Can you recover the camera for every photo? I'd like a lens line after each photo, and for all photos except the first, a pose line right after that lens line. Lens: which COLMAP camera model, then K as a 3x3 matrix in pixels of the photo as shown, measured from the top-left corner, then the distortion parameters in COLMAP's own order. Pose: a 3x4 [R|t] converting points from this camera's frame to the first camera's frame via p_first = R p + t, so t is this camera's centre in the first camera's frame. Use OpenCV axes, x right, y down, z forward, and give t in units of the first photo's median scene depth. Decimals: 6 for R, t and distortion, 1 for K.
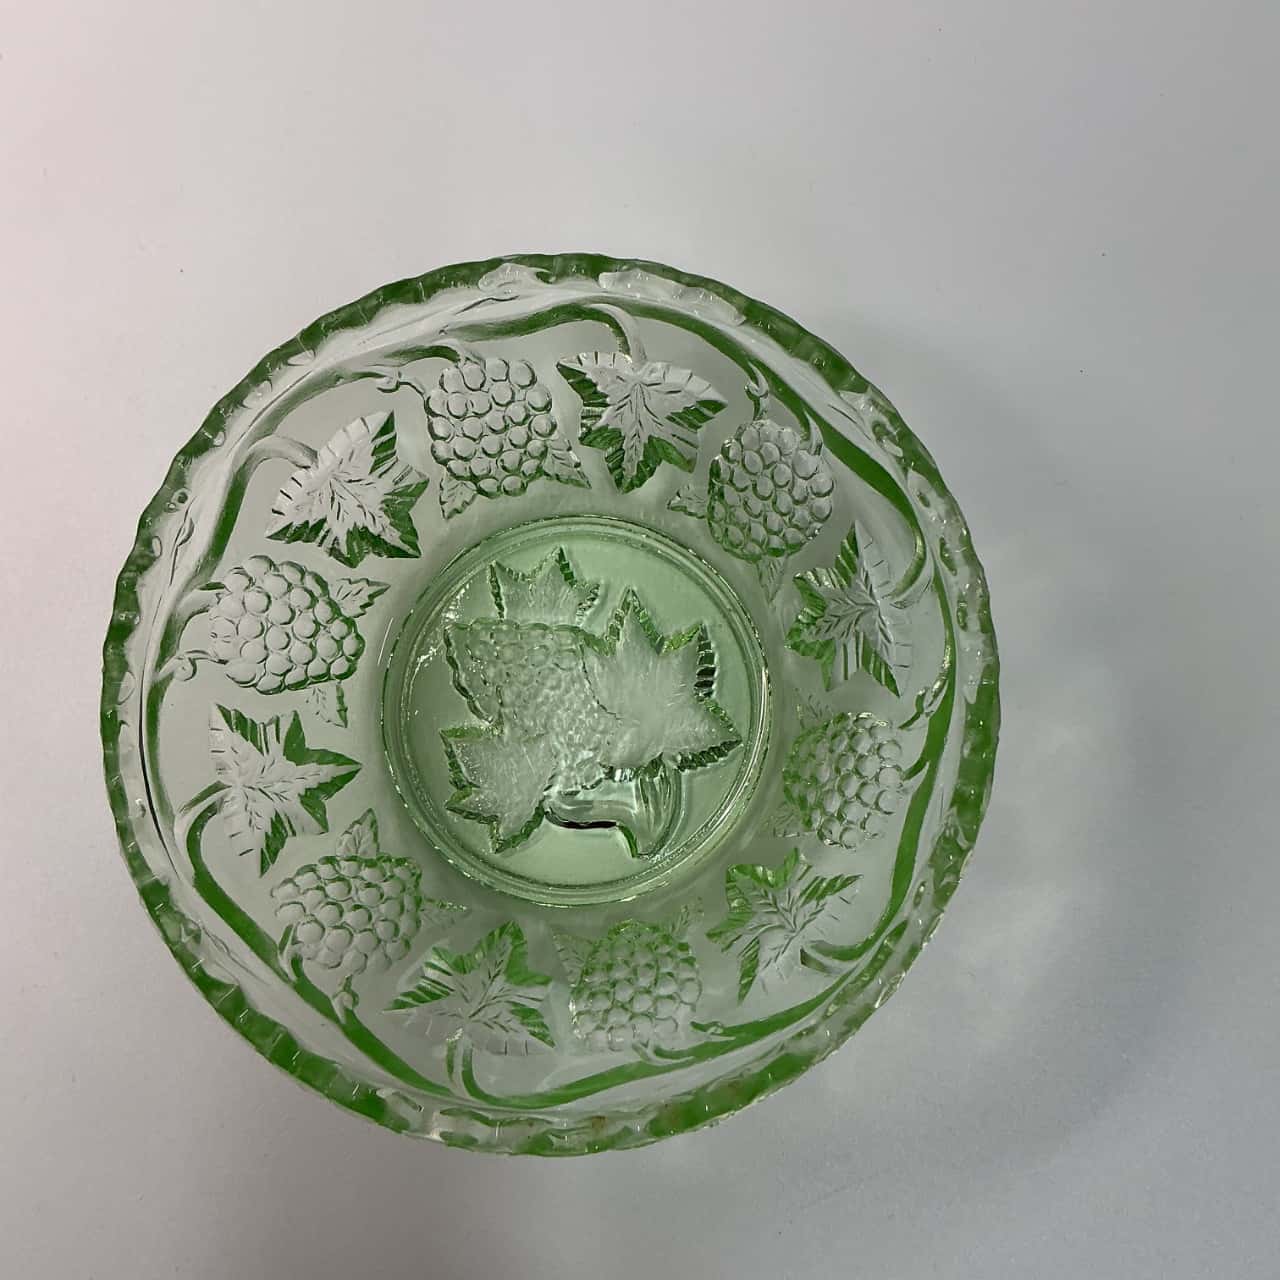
lens RADIAL K [[1271.8, 0, 640.0], [0, 1271.8, 640.0], [0, 0, 1]] dist [-0.004882, -0.015271]
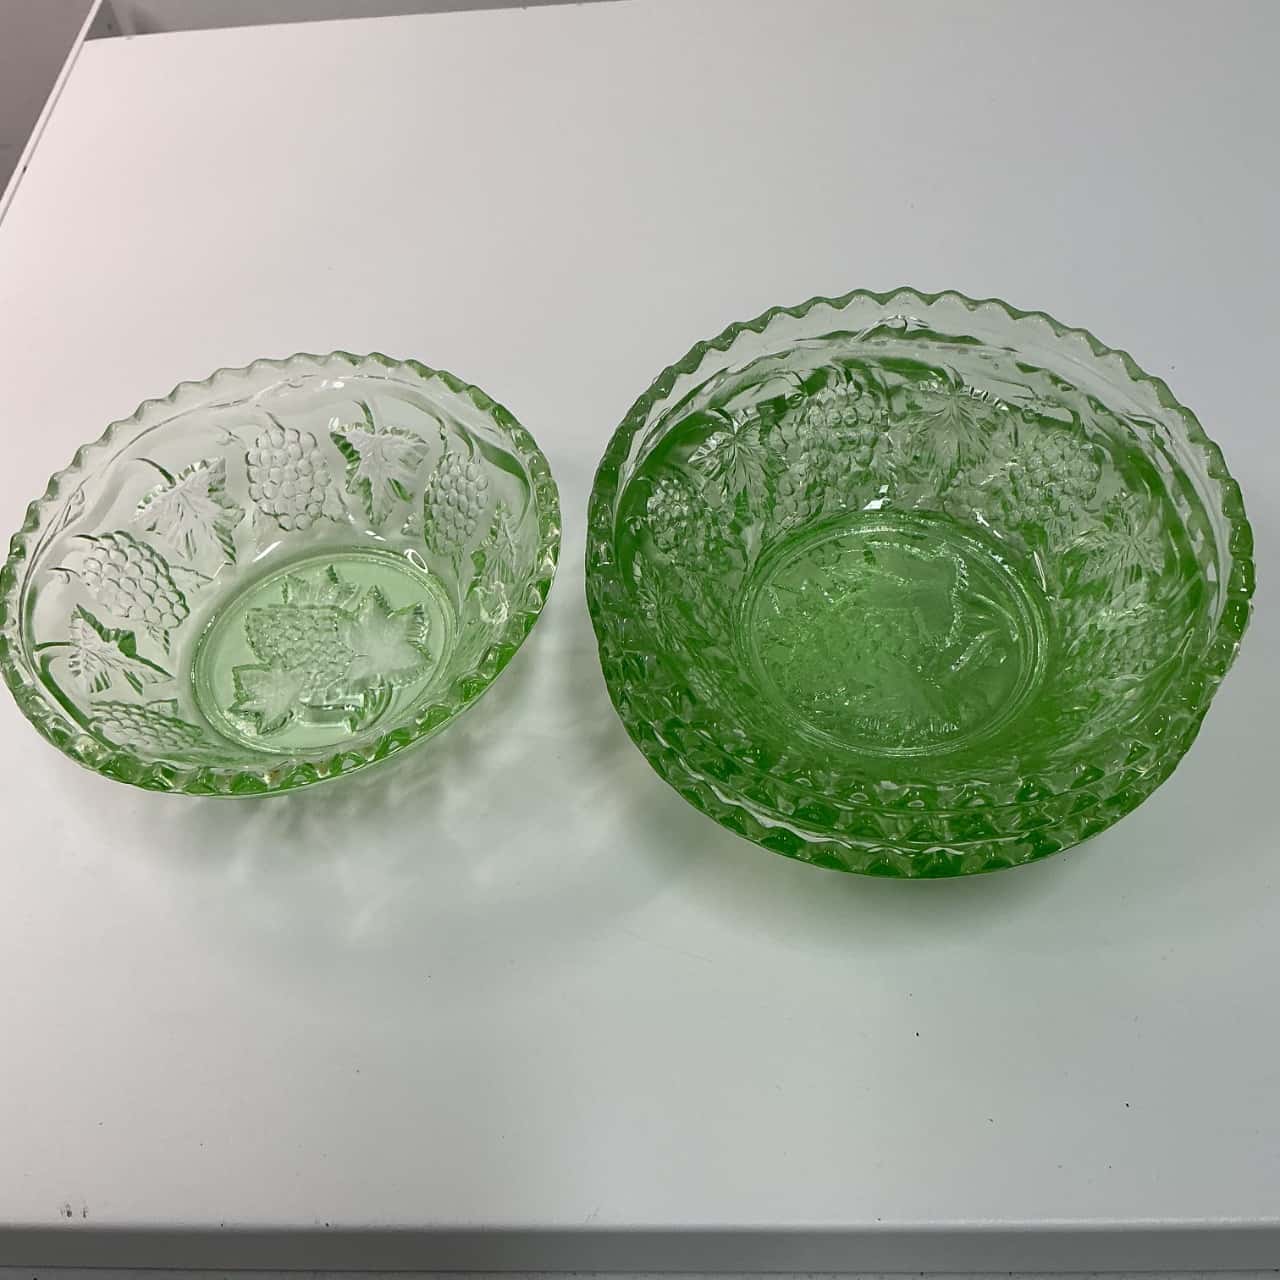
lens RADIAL K [[1271.8, 0, 640.0], [0, 1271.8, 640.0], [0, 0, 1]] dist [-0.004882, -0.015271]
pose [[0.999555, 0.007676, 0.028837, 0.275007], [0.005160, 0.907341, -0.420363, 0.680321], [-0.029391, 0.420325, 0.906897, -0.356194]]
